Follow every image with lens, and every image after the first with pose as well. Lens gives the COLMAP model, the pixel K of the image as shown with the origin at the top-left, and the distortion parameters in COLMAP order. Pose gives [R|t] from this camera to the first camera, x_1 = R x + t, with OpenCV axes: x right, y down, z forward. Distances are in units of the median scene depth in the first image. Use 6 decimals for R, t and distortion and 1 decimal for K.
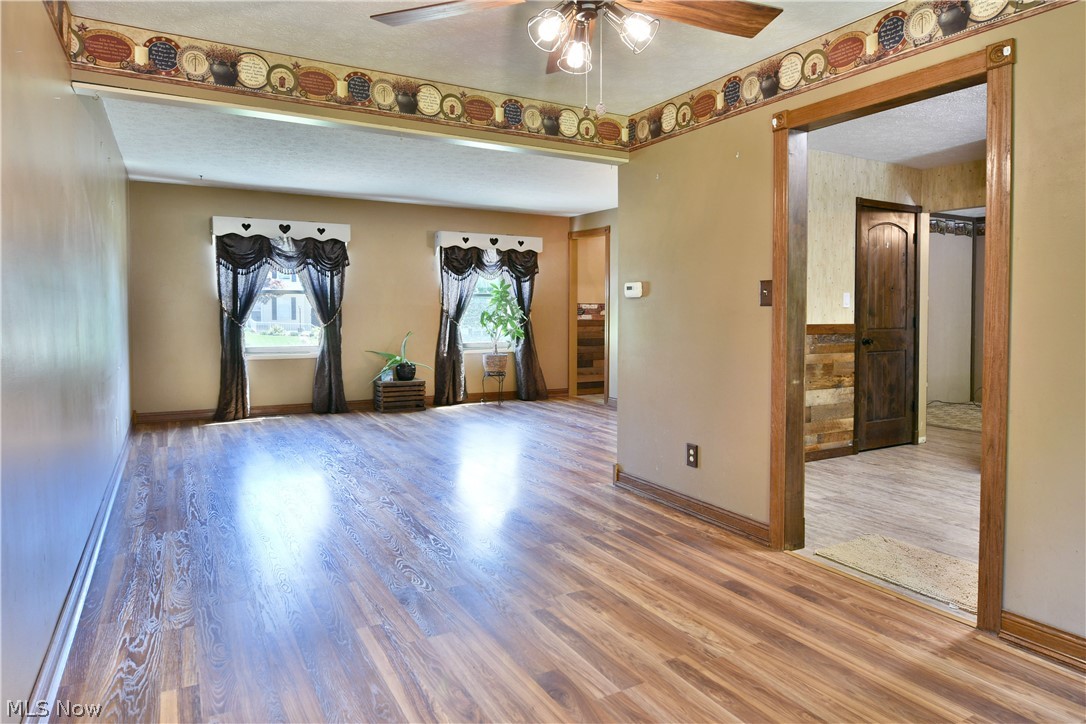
lens RADIAL K [[662.8, 0, 563.8], [0, 662.8, 347.6], [0, 0, 1]] dist [-0.011130, -0.003721]
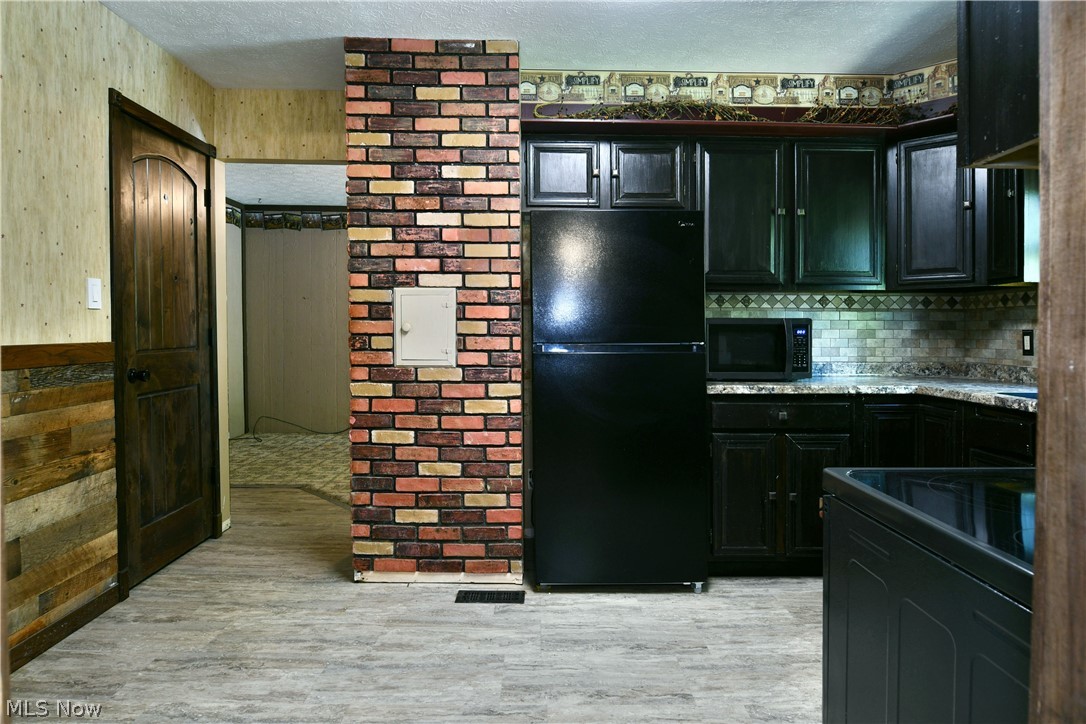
lens RADIAL K [[662.8, 0, 532.2], [0, 662.8, 349.5], [0, 0, 1]] dist [-0.011130, -0.003721]
pose [[0.502719, -0.023545, 0.864129, 0.300867], [0.027616, 0.999556, 0.011169, -0.048349], [-0.864009, 0.018249, 0.503146, 0.849392]]
